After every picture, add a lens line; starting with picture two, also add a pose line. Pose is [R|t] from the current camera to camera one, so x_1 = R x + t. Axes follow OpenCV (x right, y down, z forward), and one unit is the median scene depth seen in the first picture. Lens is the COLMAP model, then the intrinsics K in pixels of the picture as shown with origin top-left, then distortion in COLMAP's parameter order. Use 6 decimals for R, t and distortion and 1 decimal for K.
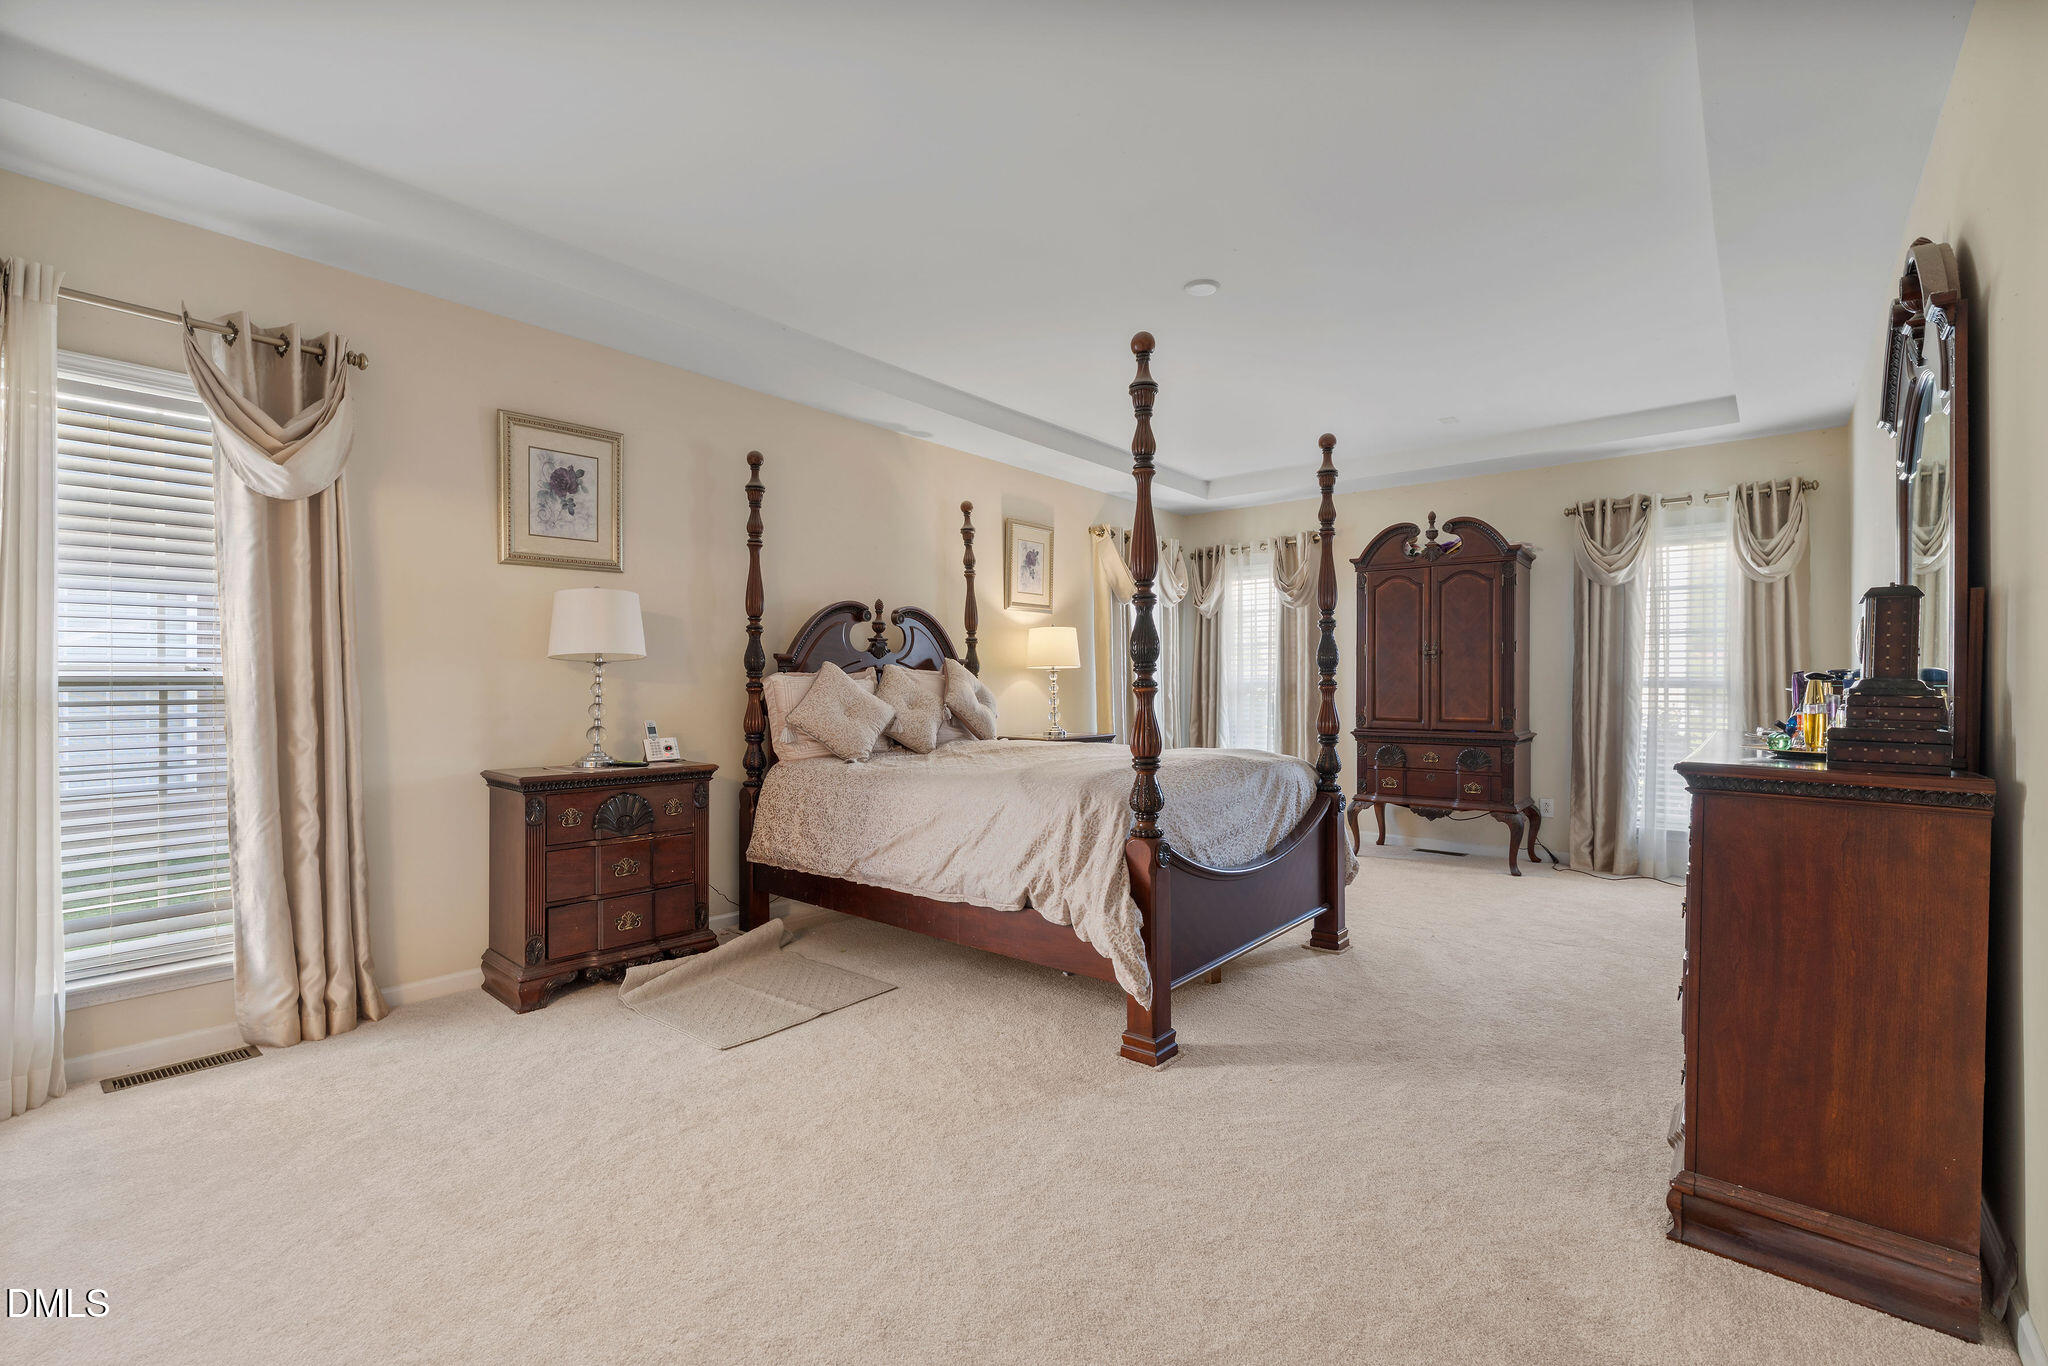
lens RADIAL K [[888.5, 0, 1000.6], [0, 888.5, 681.4], [0, 0, 1]] dist [-0.001402, 0.001138]
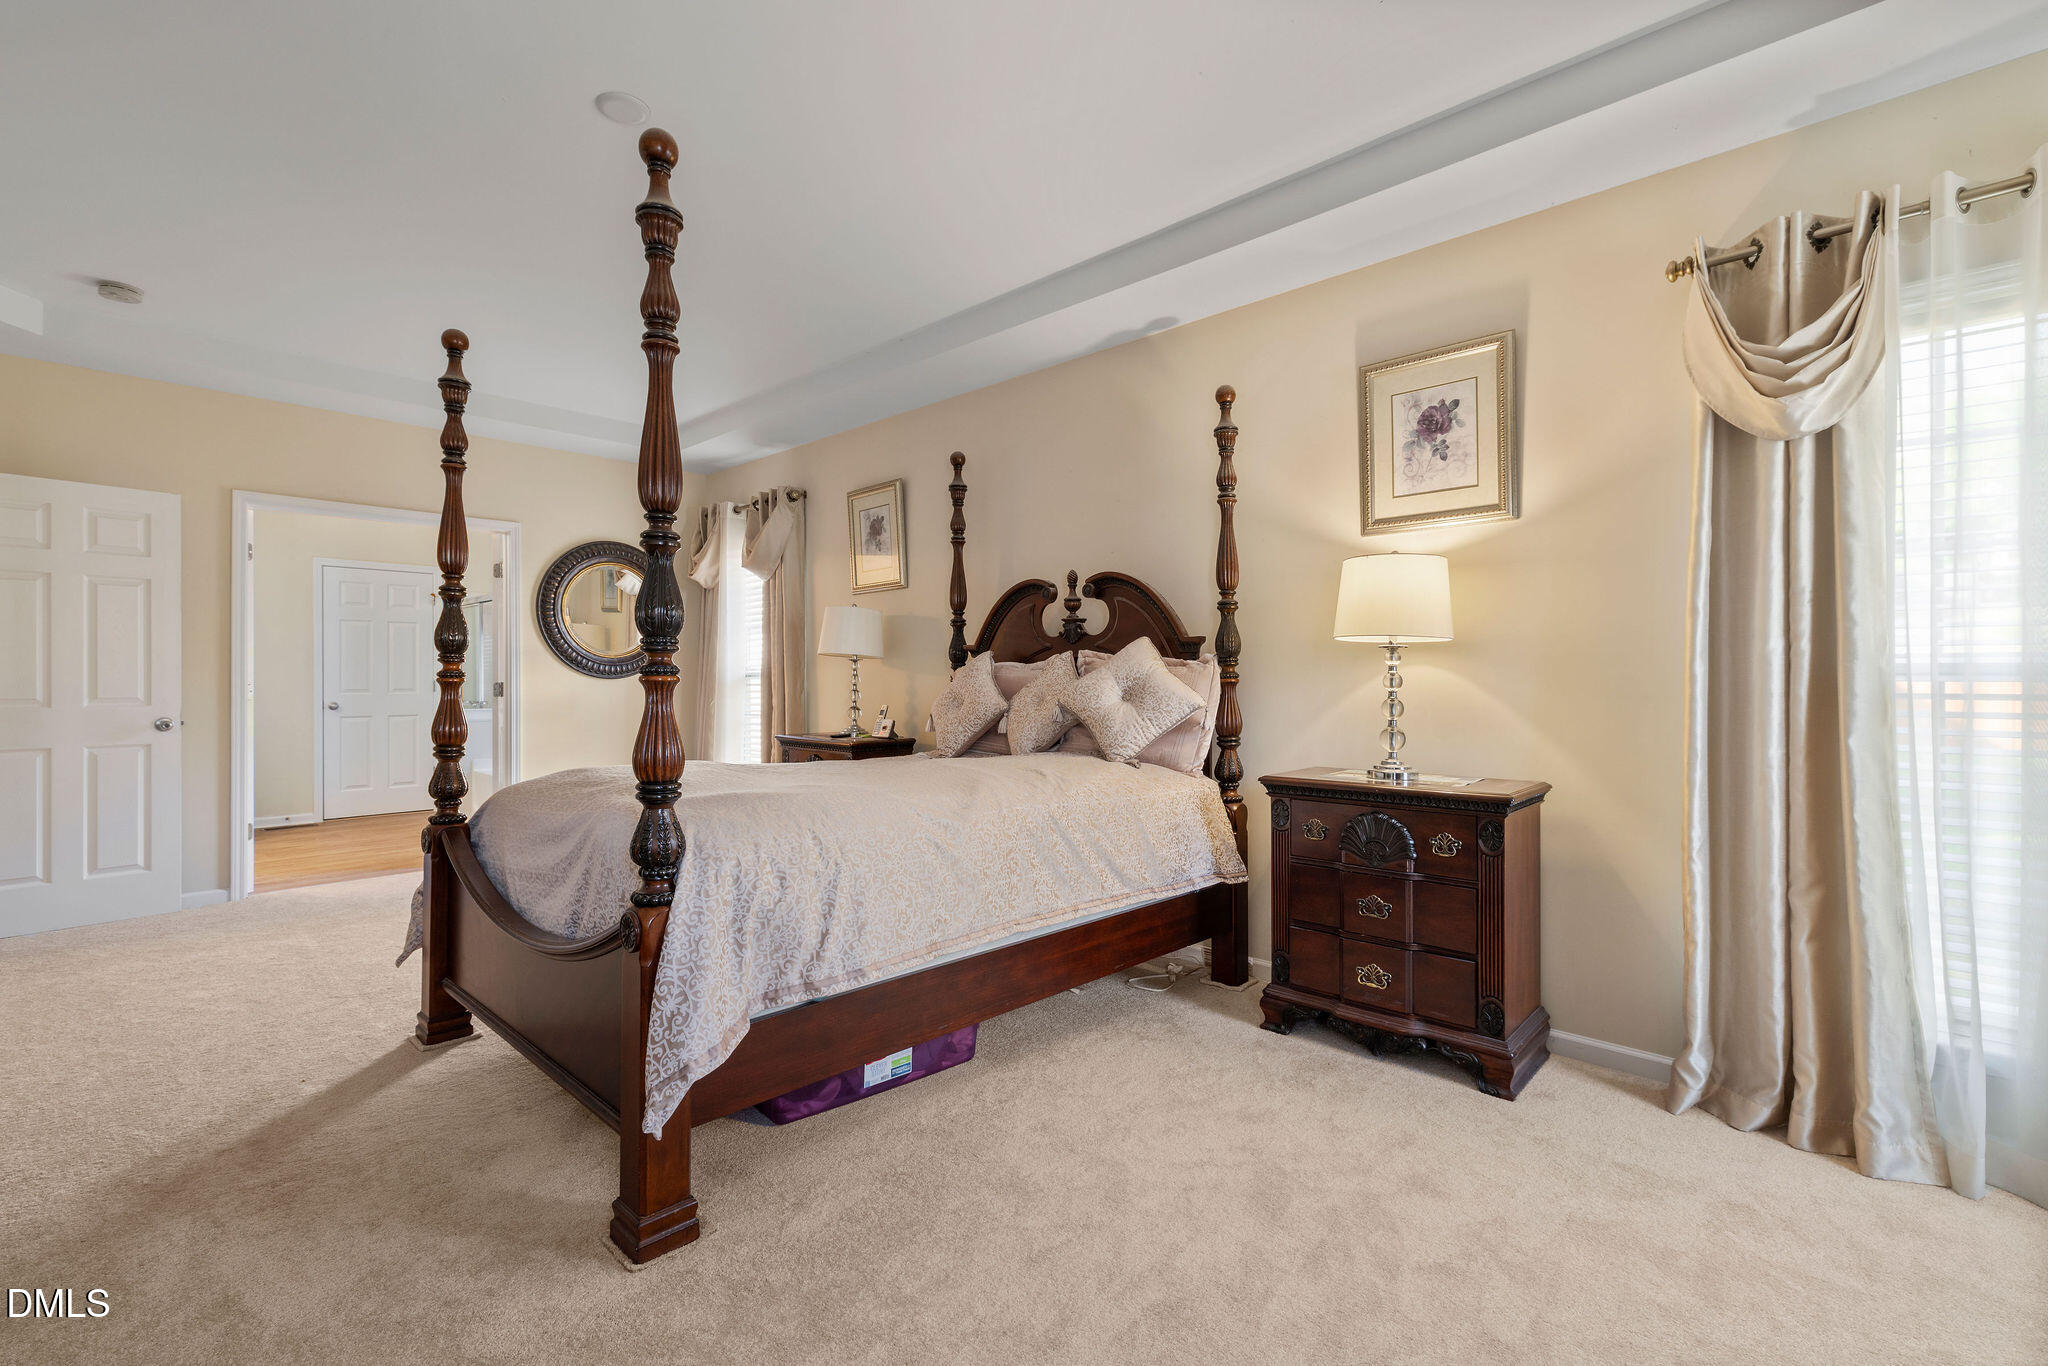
lens RADIAL K [[888.5, 0, 1000.6], [0, 888.5, 681.4], [0, 0, 1]] dist [-0.001402, 0.001138]
pose [[-0.044484, 0.003504, -0.999004, 0.694200], [0.004446, 0.999985, 0.003309, 0.006531], [0.999000, -0.004294, -0.044499, 0.994471]]
